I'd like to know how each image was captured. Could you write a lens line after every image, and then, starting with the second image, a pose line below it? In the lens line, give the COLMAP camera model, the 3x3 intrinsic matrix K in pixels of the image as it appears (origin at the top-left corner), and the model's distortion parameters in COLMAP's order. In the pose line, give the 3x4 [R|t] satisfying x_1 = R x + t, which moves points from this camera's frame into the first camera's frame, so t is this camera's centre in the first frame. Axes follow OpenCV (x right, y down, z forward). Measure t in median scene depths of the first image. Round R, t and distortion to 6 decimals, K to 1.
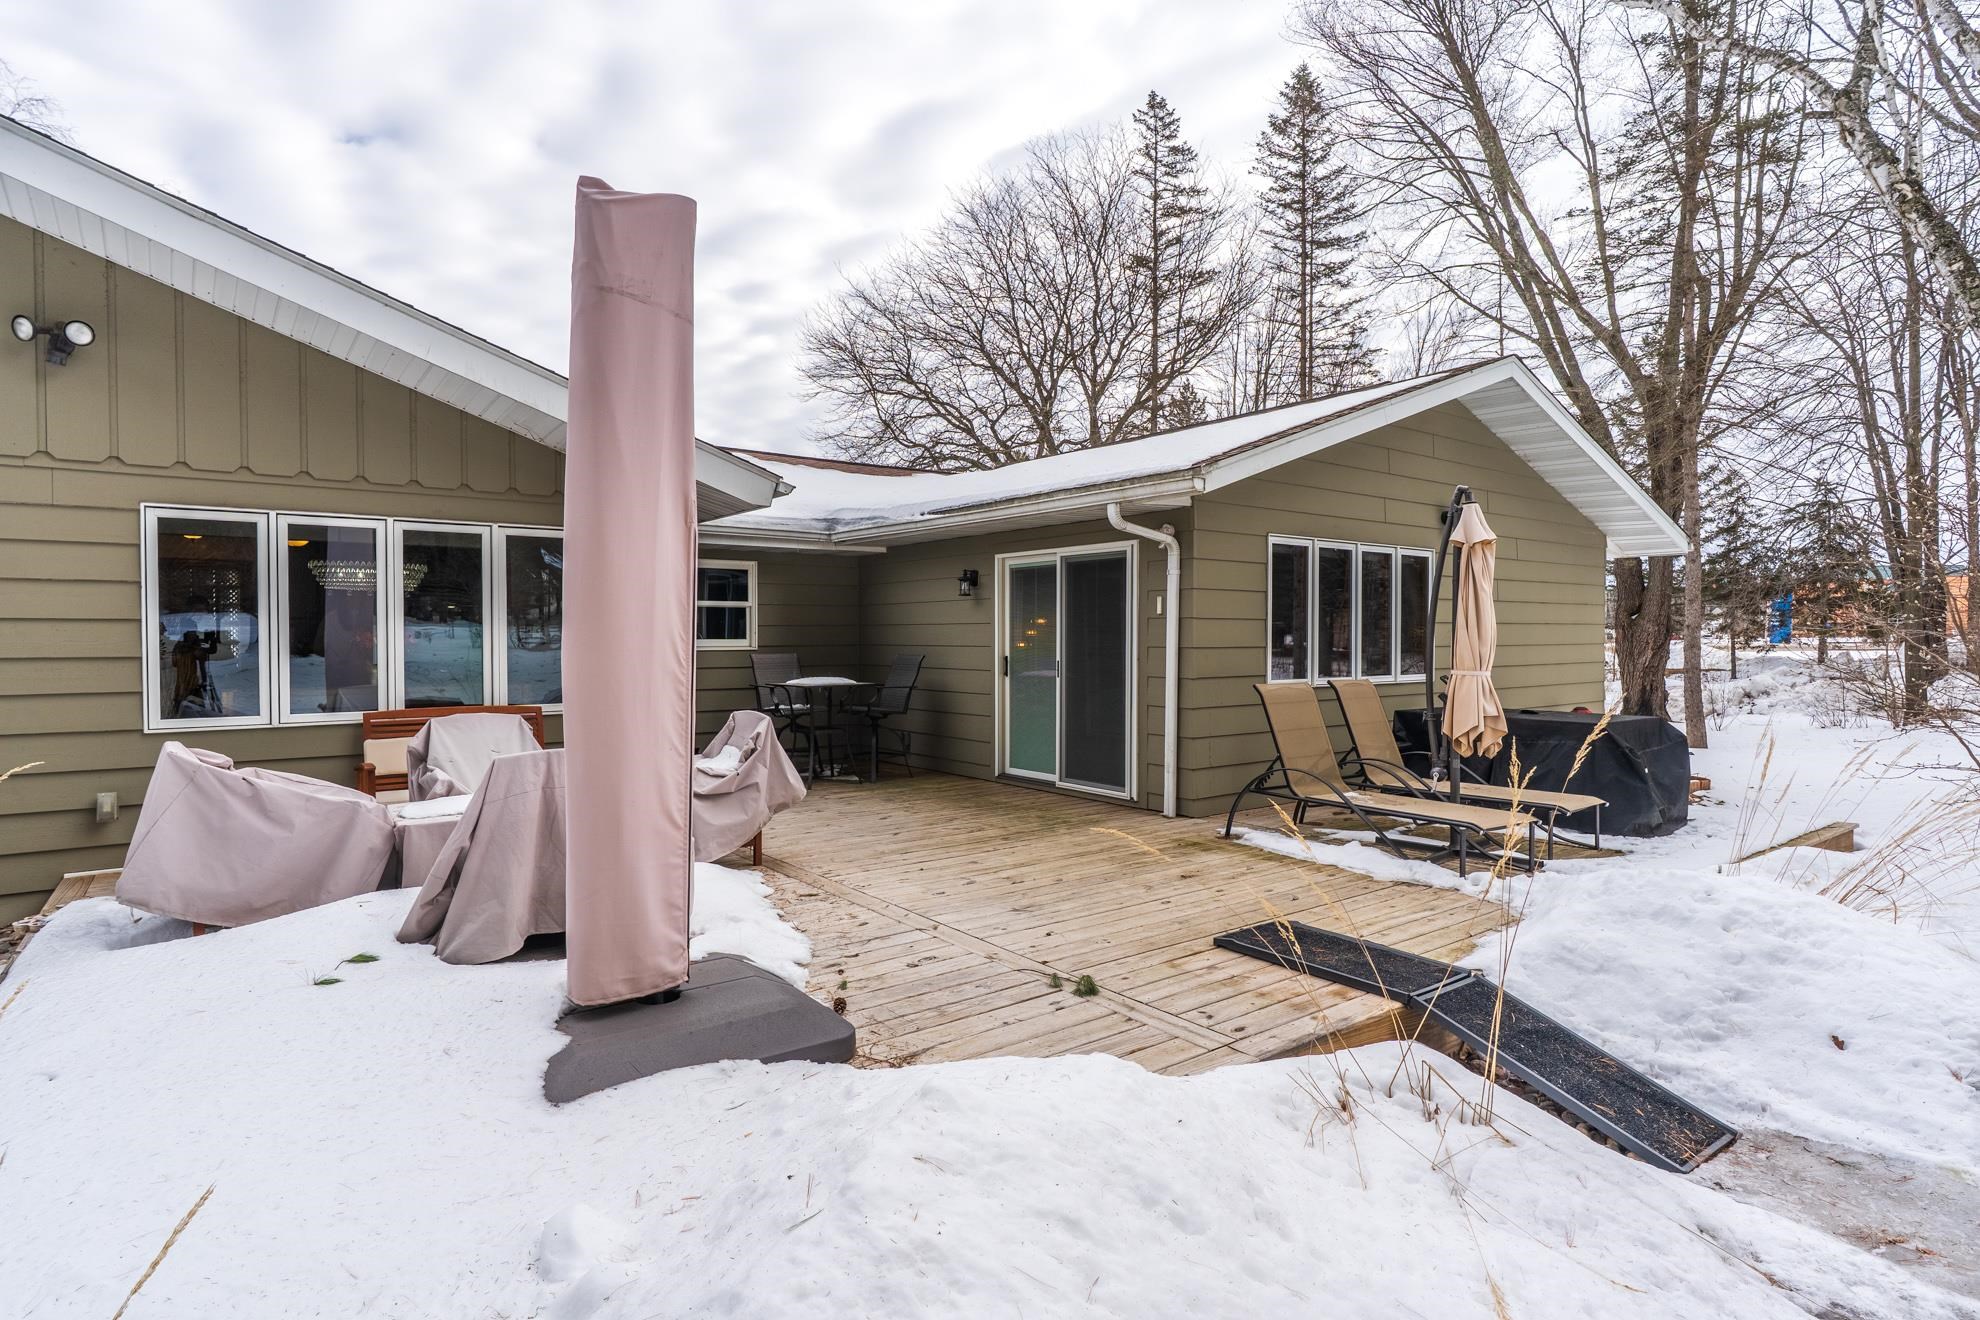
lens RADIAL K [[1020.8, 0, 977.7], [0, 1020.8, 661.7], [0, 0, 1]] dist [-0.021200, 0.000049]
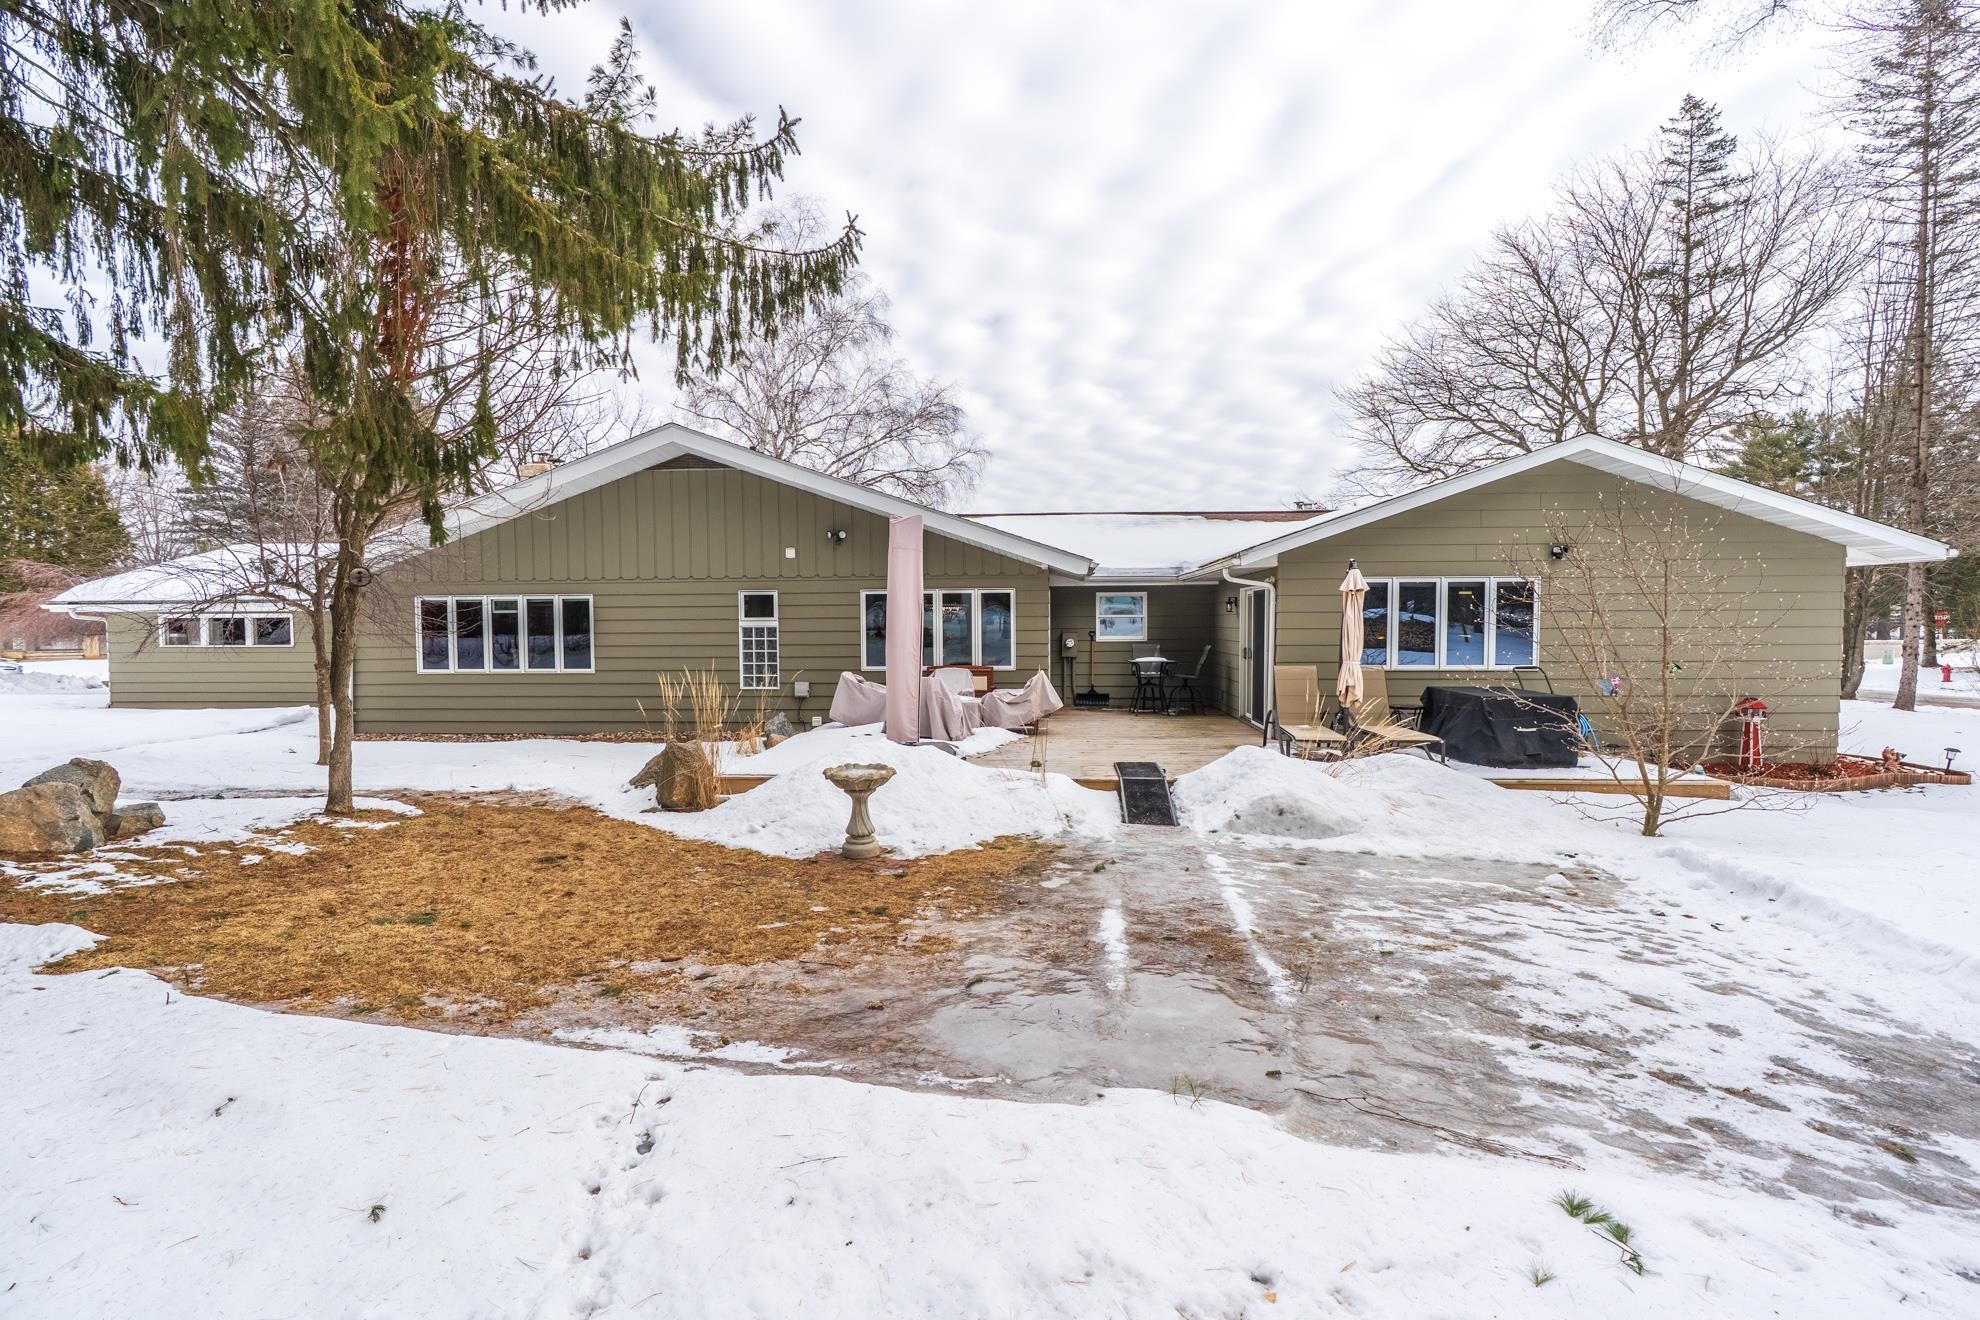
lens RADIAL K [[907.7, 0, 992.9], [0, 907.7, 649.6], [0, 0, 1]] dist [-0.010594, 0.002527]
pose [[0.759444, 0.016477, -0.650364, 0.244839], [-0.010690, 0.999860, 0.012849, -0.005782], [0.650485, -0.002806, 0.759514, -0.153774]]
